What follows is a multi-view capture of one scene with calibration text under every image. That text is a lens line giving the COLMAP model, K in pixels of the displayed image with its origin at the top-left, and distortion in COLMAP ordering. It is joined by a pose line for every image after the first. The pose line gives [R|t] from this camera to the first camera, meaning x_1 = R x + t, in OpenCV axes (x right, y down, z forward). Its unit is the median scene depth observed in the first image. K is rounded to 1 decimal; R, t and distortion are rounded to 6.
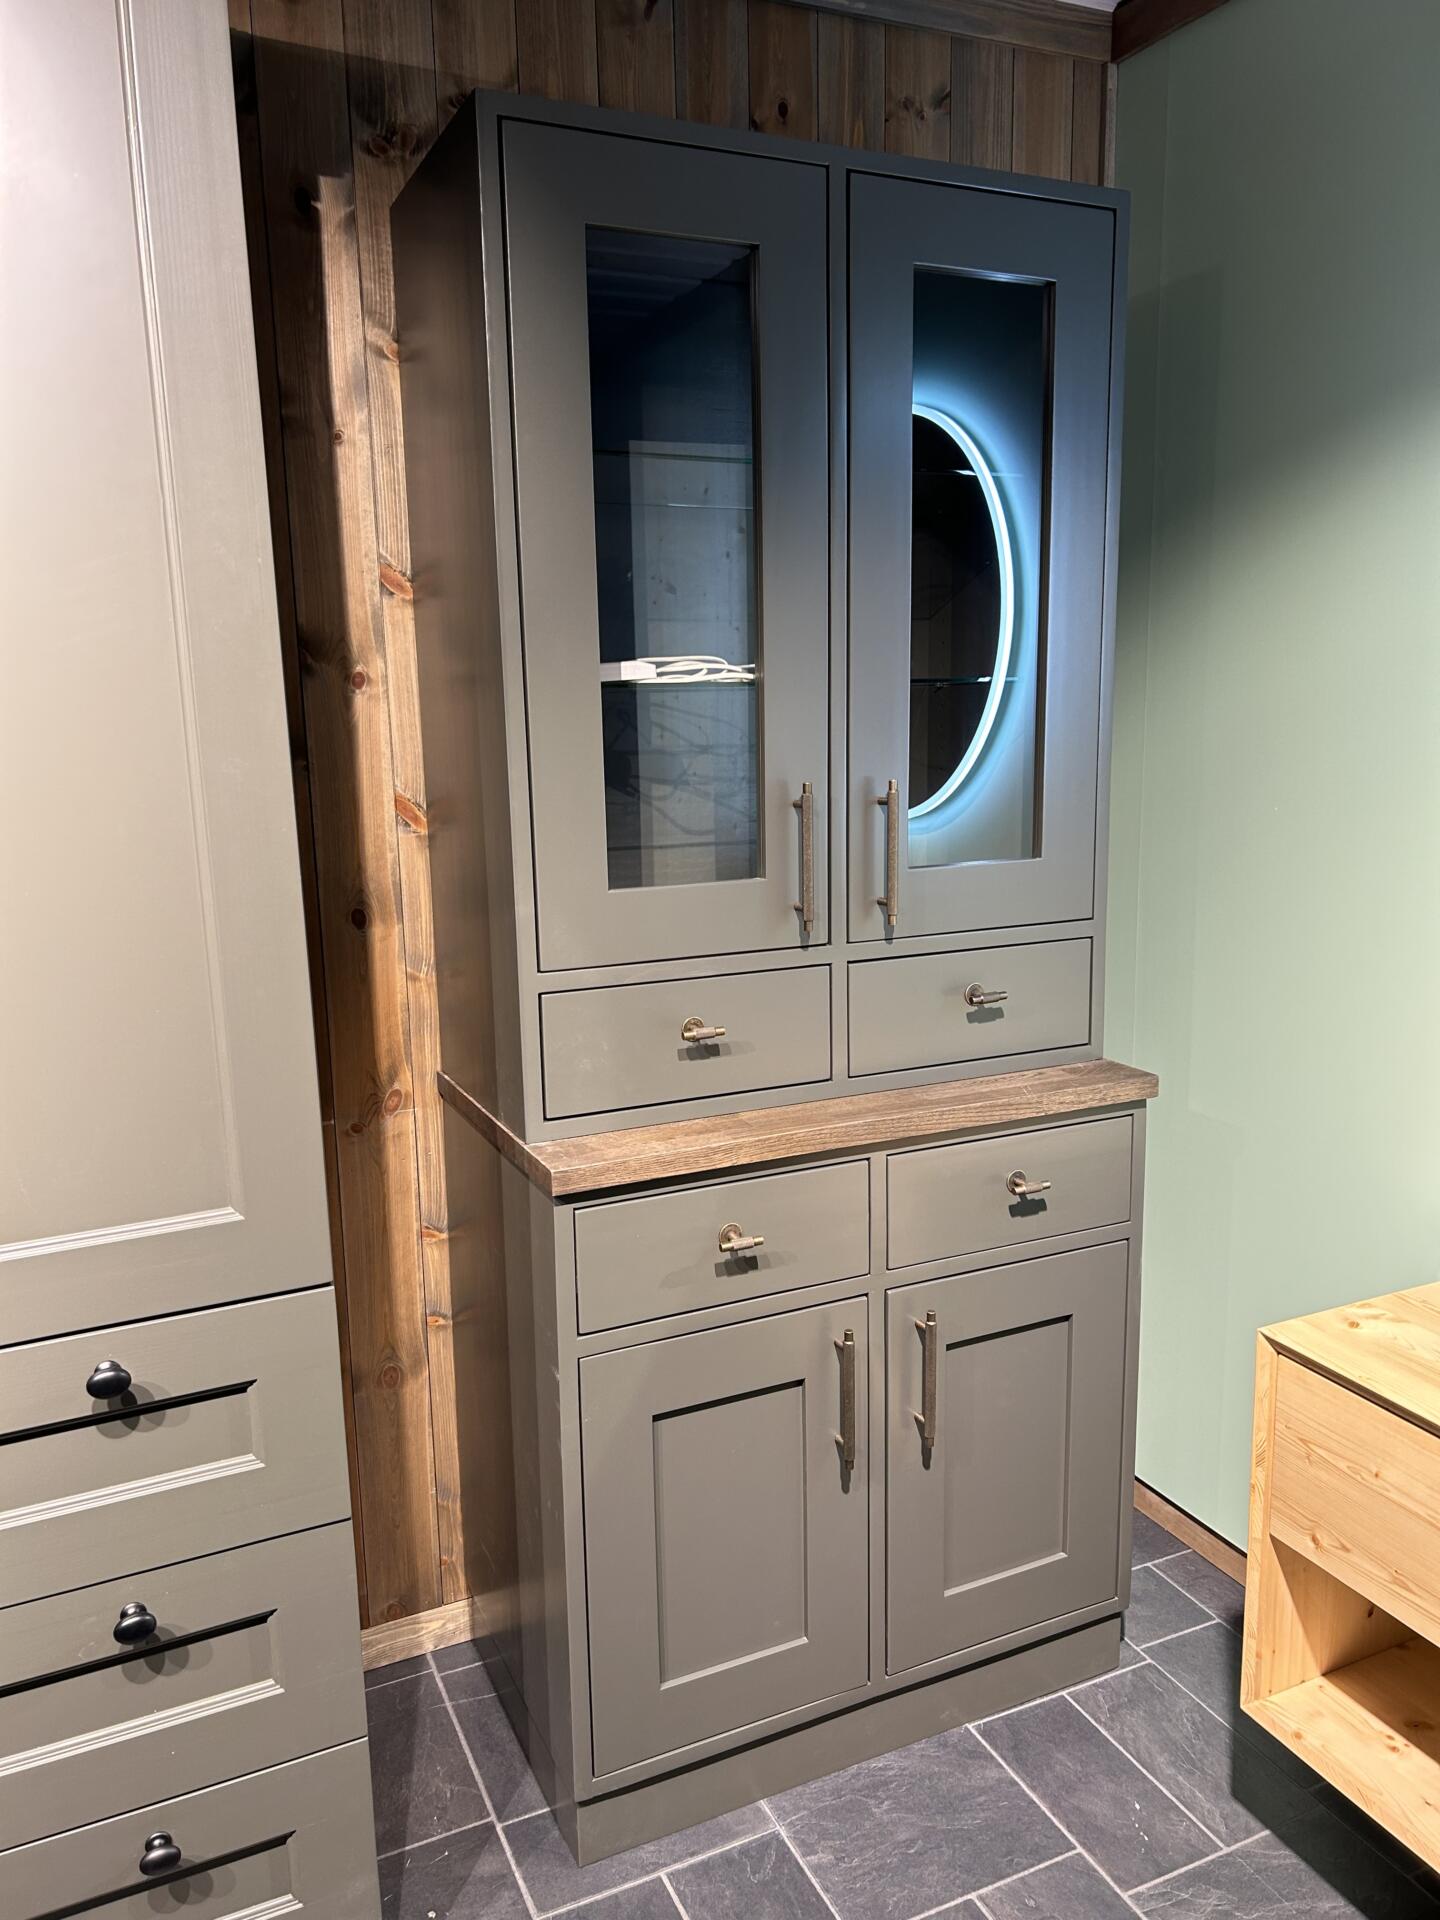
lens RADIAL K [[1432.4, 0, 717.9], [0, 1432.4, 967.5], [0, 0, 1]] dist [0.069209, -0.082575]
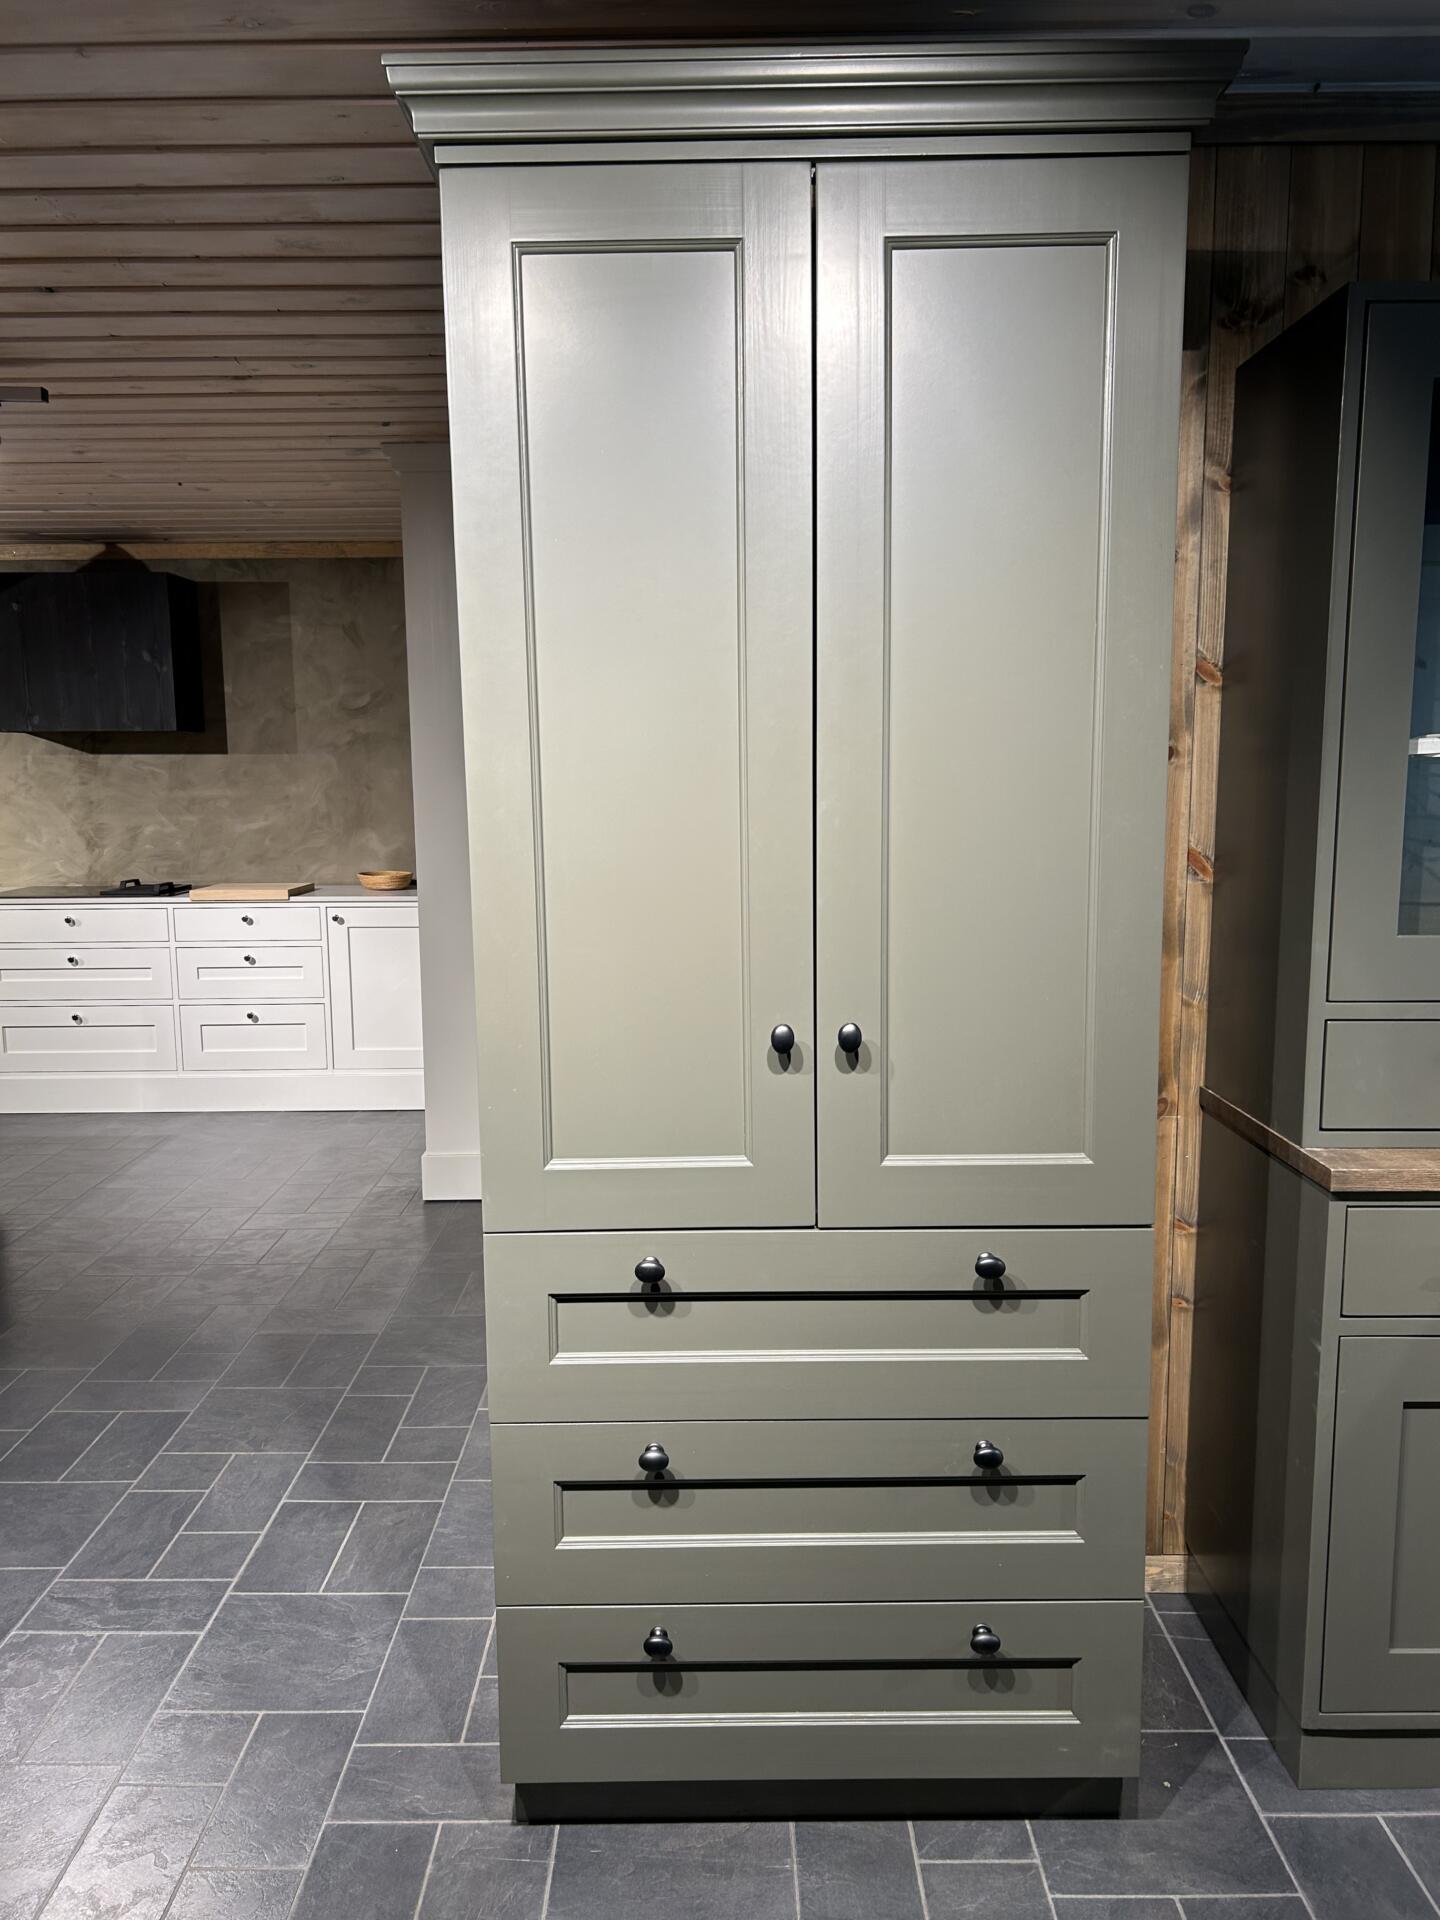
lens RADIAL K [[1436.2, 0, 714.3], [0, 1436.2, 971.0], [0, 0, 1]] dist [0.040668, -0.038738]
pose [[0.905854, 0.072589, -0.417324, -0.078889], [-0.089612, 0.995749, -0.021315, 0.043536], [0.414003, 0.056706, 0.908508, -0.251669]]
